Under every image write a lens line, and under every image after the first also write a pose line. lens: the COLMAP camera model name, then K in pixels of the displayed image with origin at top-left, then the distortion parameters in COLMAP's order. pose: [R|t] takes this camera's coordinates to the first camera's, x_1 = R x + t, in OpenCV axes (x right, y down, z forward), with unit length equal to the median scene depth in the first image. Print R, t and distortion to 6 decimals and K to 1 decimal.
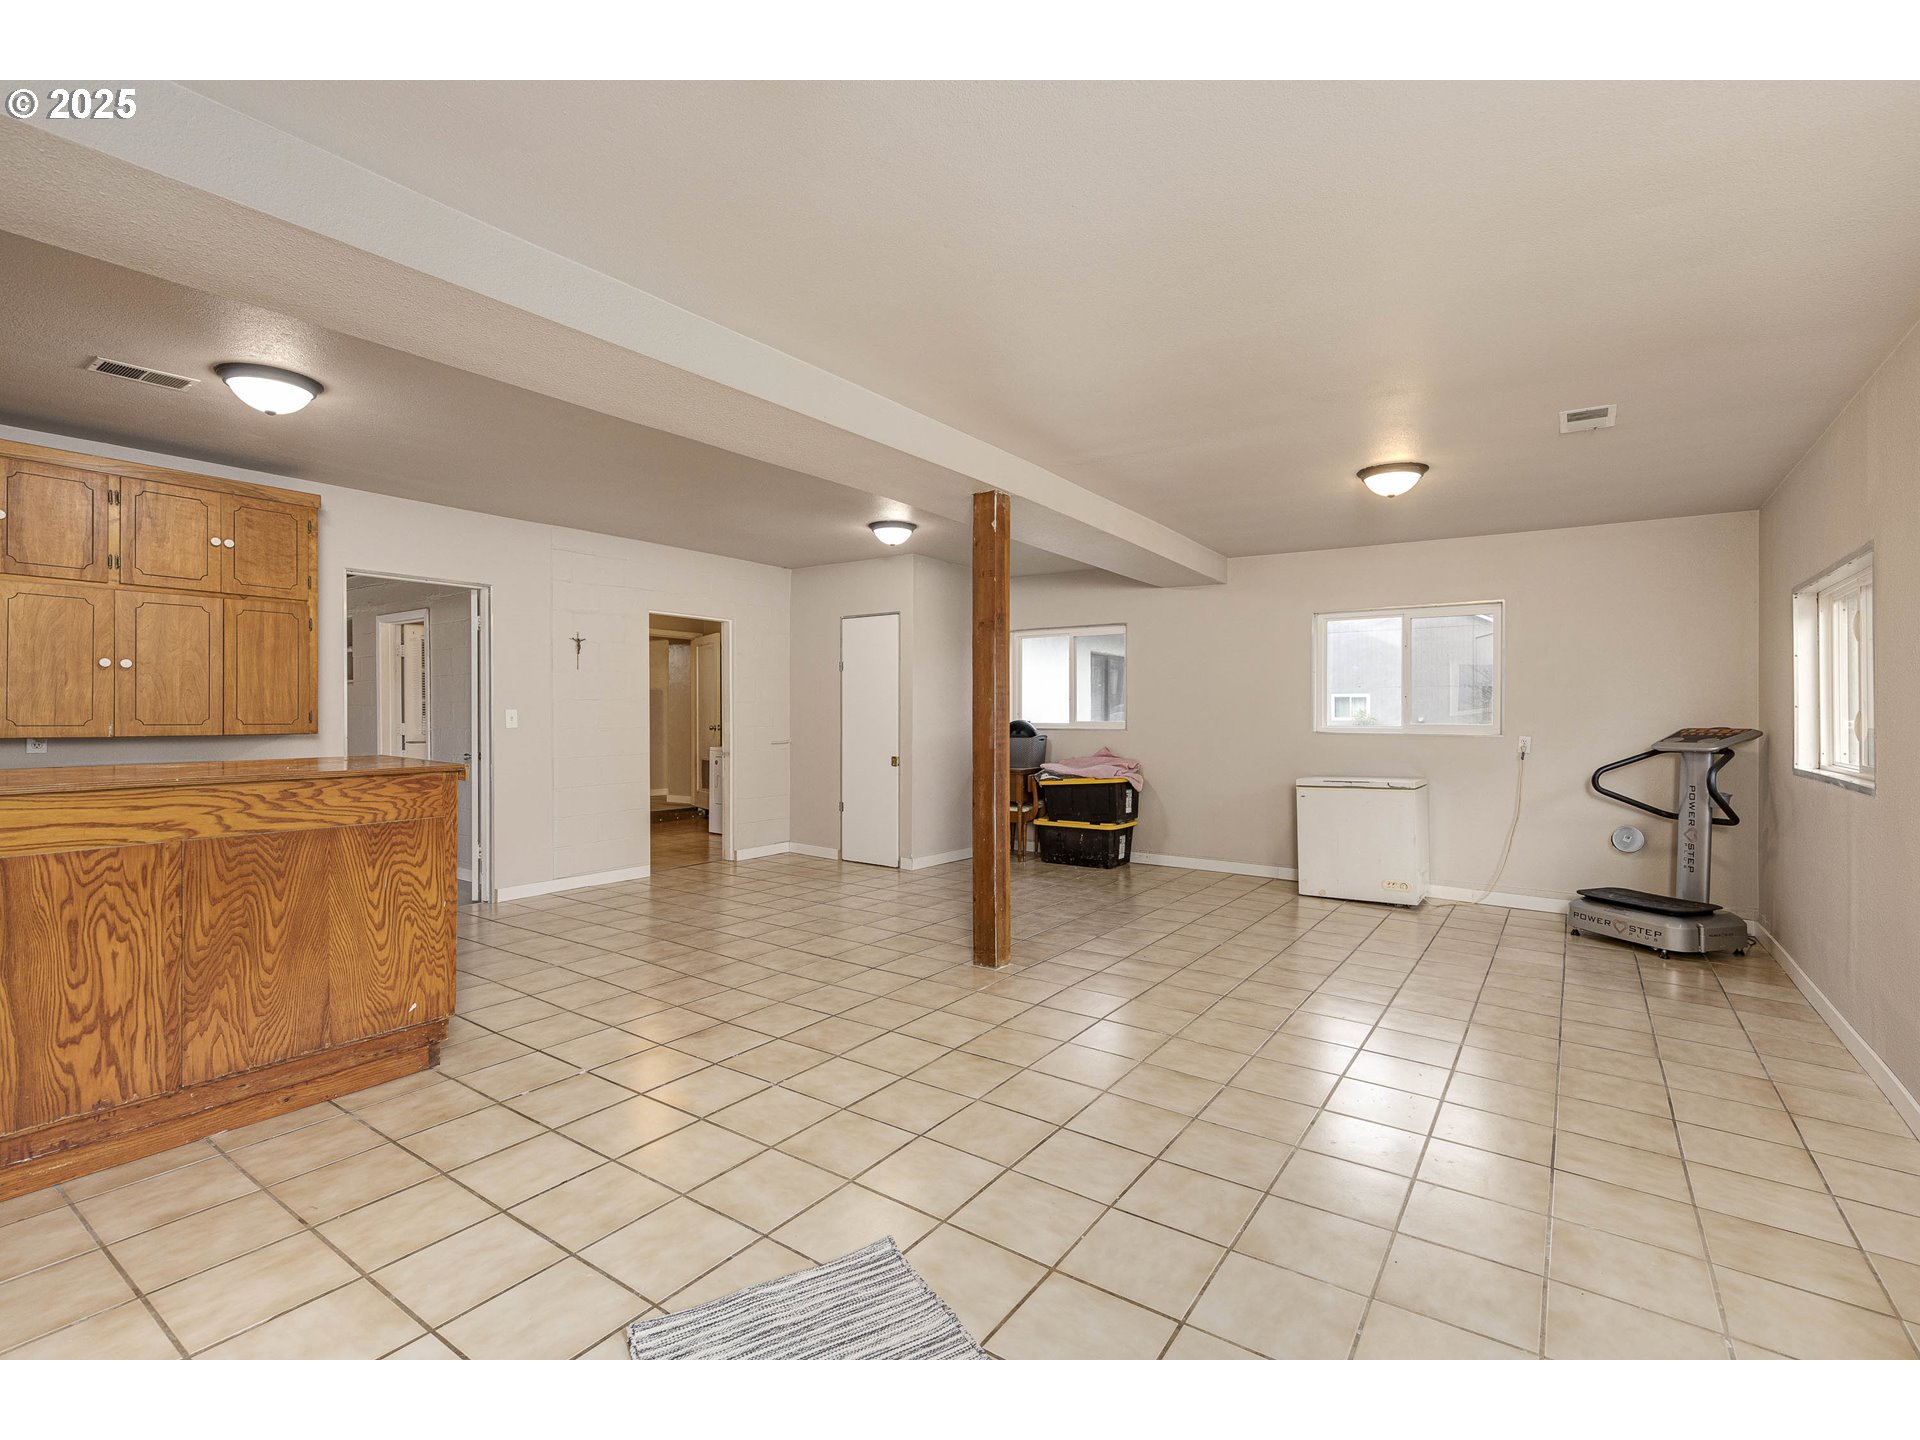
lens RADIAL K [[918.6, 0, 948.0], [0, 918.6, 710.8], [0, 0, 1]] dist [0.004153, -0.000887]
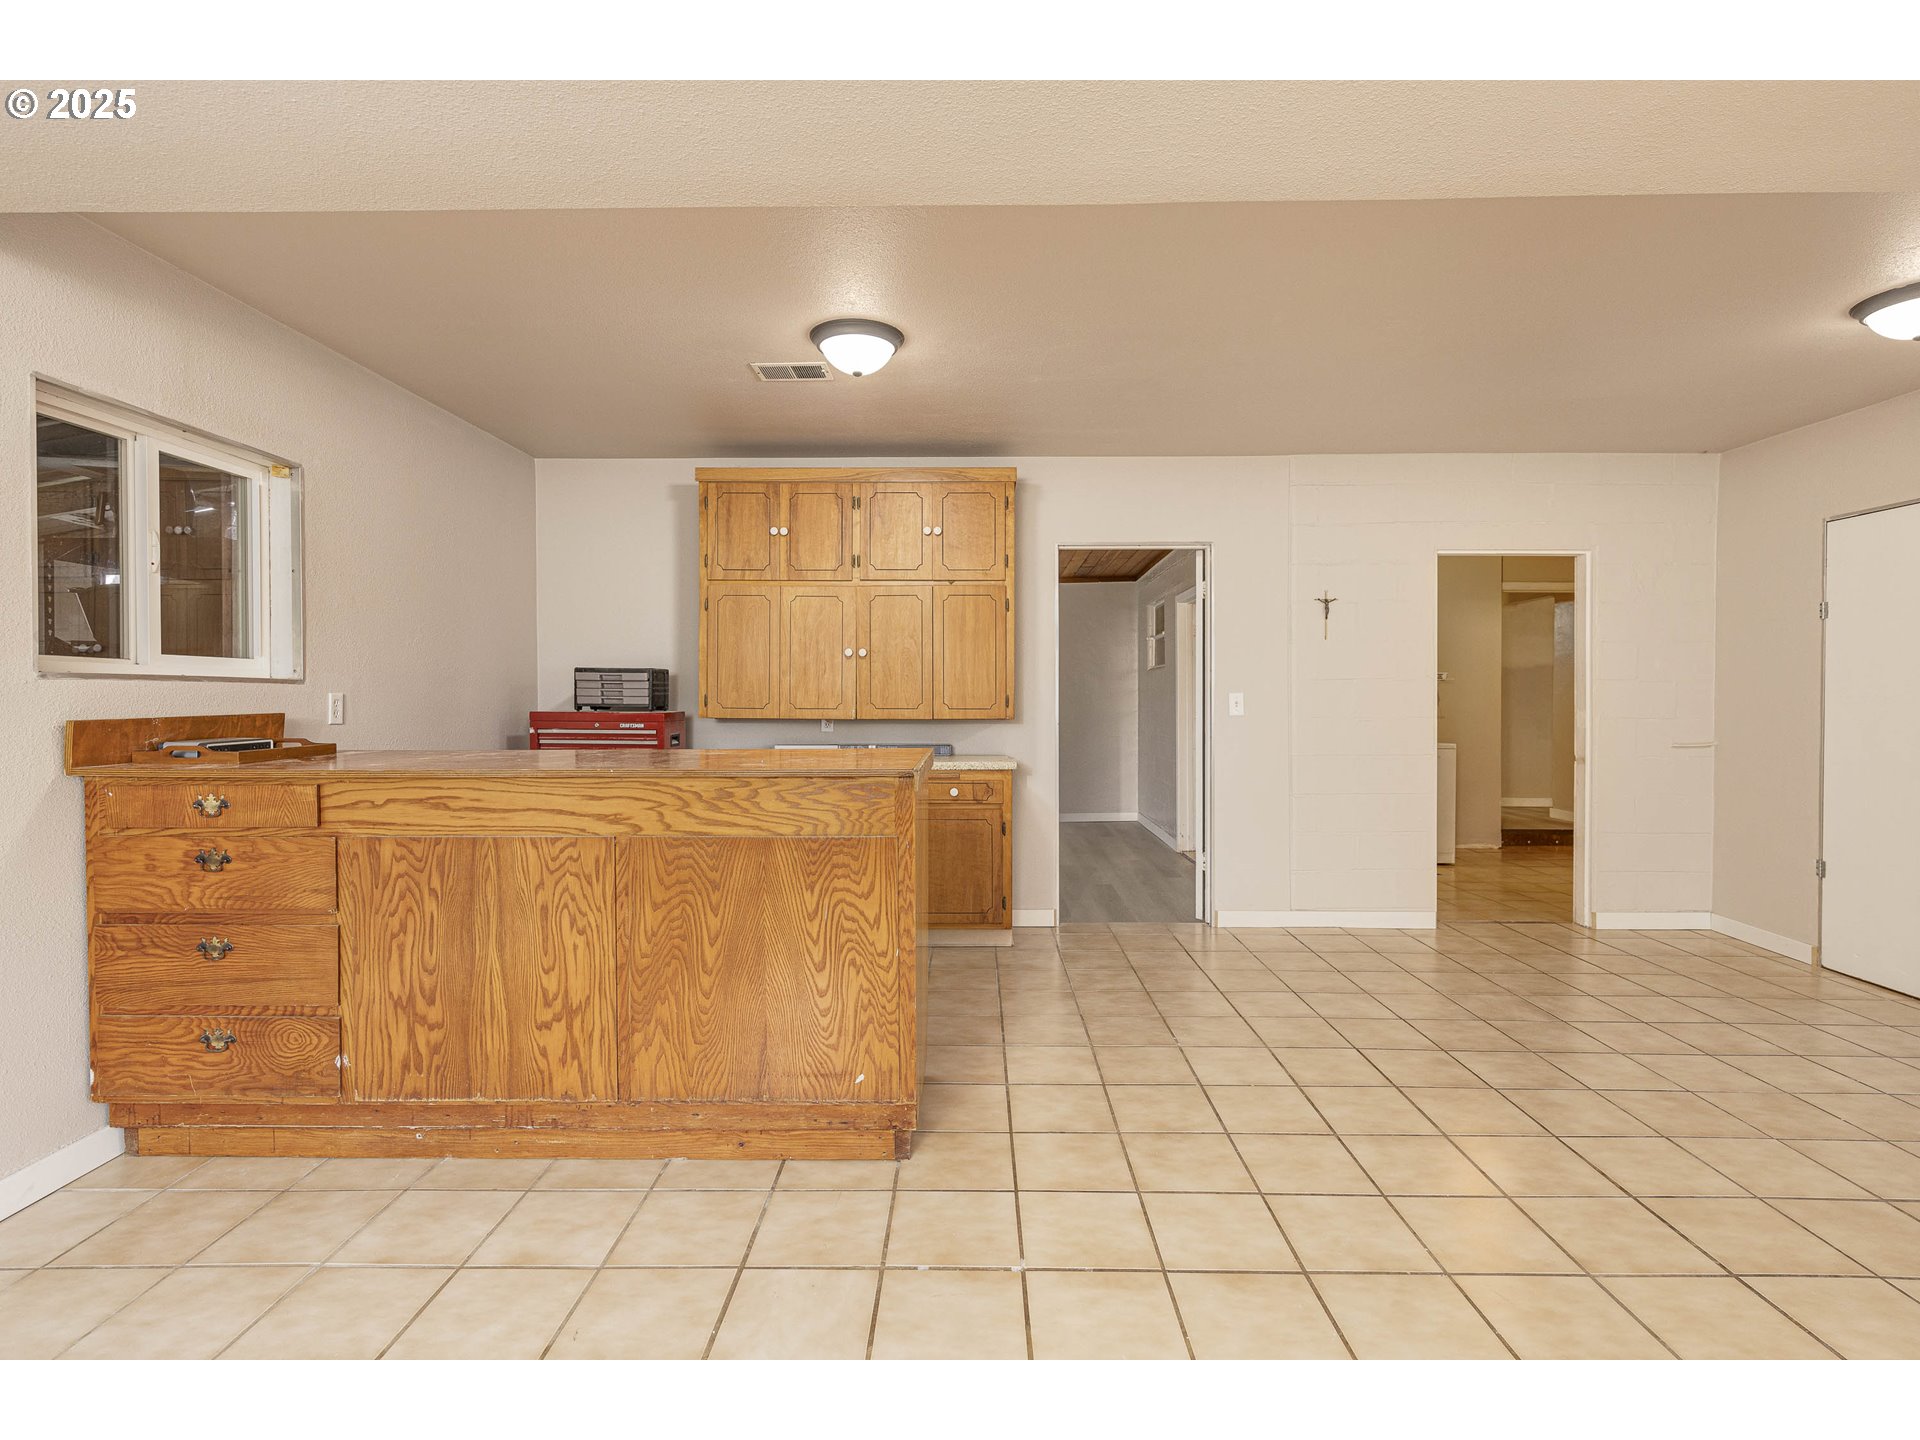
lens RADIAL K [[918.6, 0, 948.0], [0, 918.6, 710.8], [0, 0, 1]] dist [0.004153, -0.000887]
pose [[0.565744, 0.011348, -0.824503, 0.100273], [0.003560, 0.999862, 0.016204, 0.000822], [0.824574, -0.012103, 0.565625, 0.668511]]
